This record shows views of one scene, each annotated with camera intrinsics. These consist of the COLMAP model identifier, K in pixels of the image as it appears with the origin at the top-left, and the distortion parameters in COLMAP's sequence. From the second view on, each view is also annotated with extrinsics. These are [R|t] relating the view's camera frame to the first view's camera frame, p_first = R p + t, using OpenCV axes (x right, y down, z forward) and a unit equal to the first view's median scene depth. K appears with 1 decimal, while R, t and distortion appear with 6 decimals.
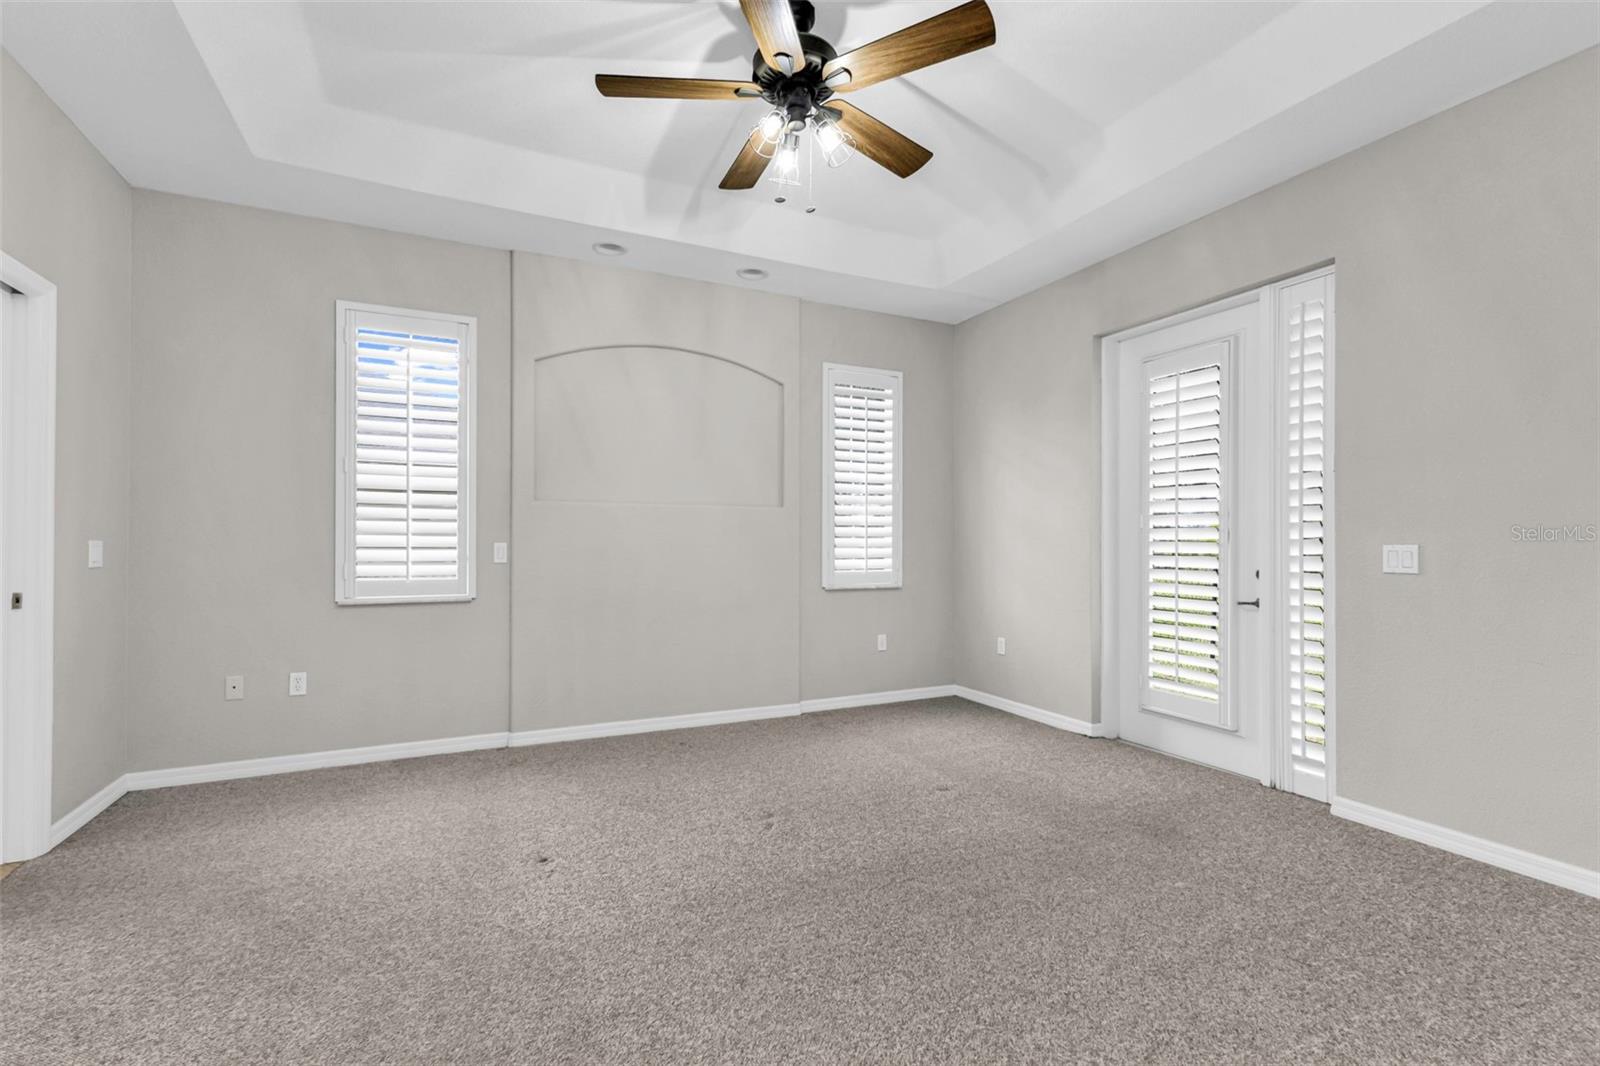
lens RADIAL K [[702.5, 0, 798.3], [0, 702.5, 544.1], [0, 0, 1]] dist [0.013446, 0.000095]
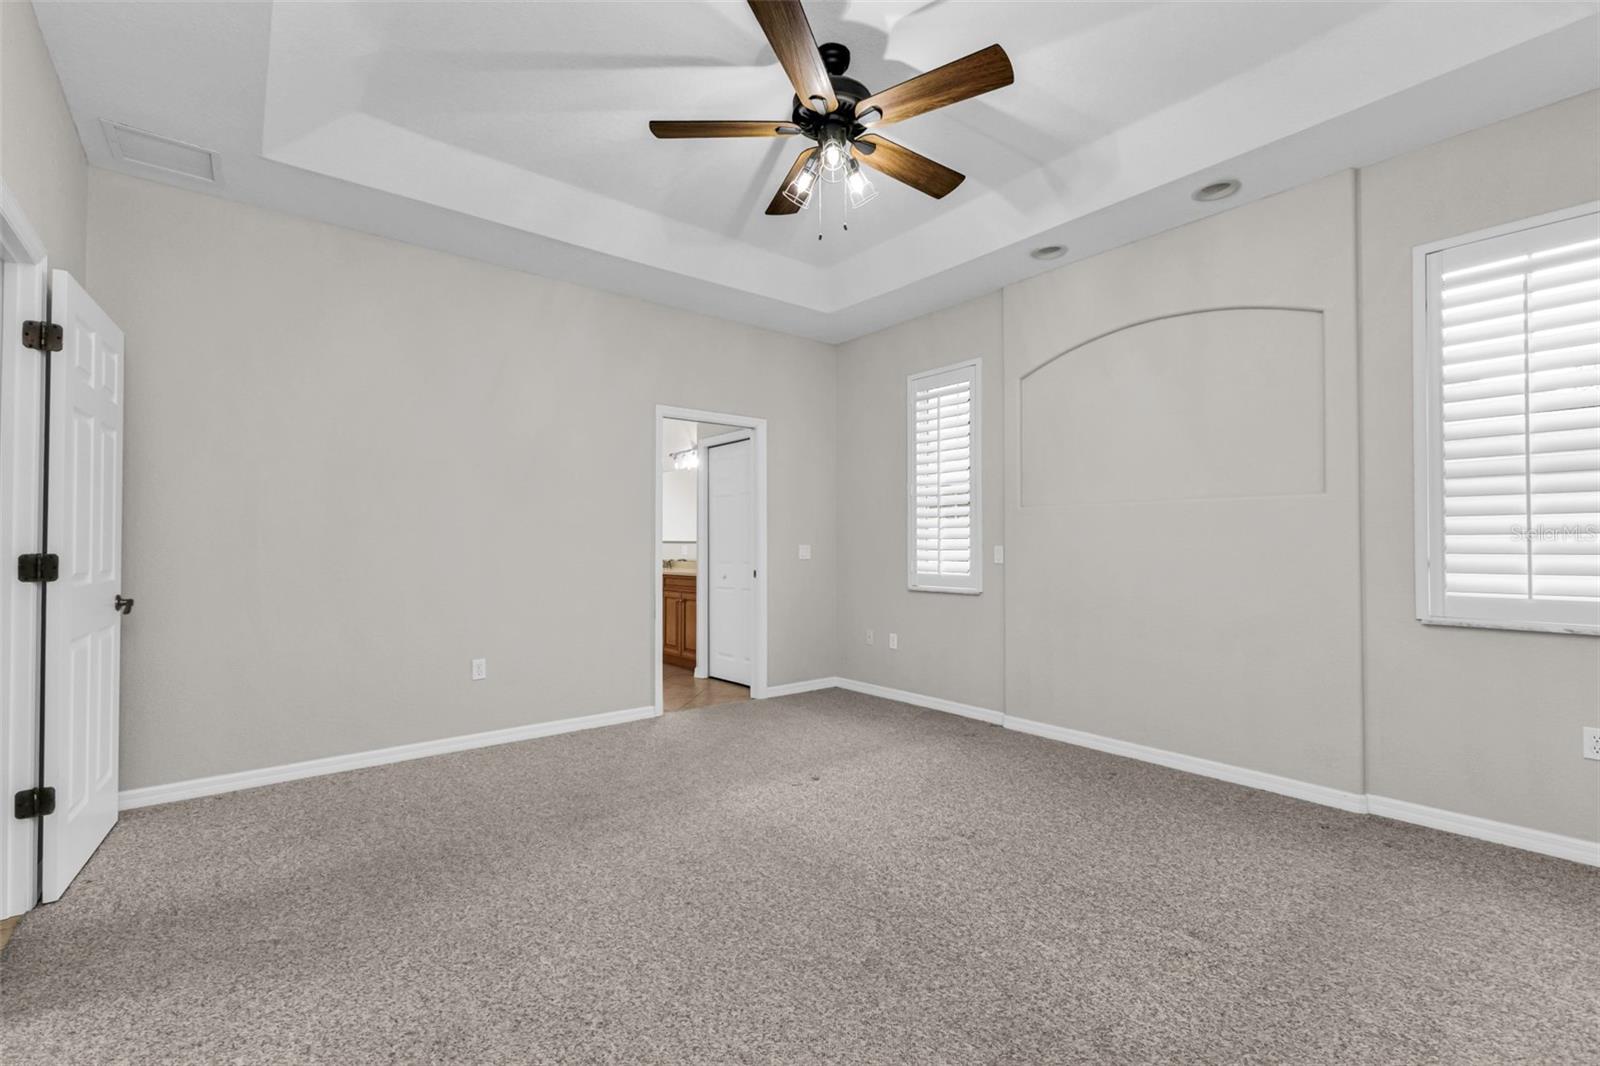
lens RADIAL K [[702.5, 0, 797.6], [0, 702.5, 533.7], [0, 0, 1]] dist [0.013446, 0.000095]
pose [[0.227253, -0.020680, -0.973616, 0.674696], [-0.001273, 0.999767, -0.021532, 0.004332], [0.973835, 0.006133, 0.227174, 0.461759]]
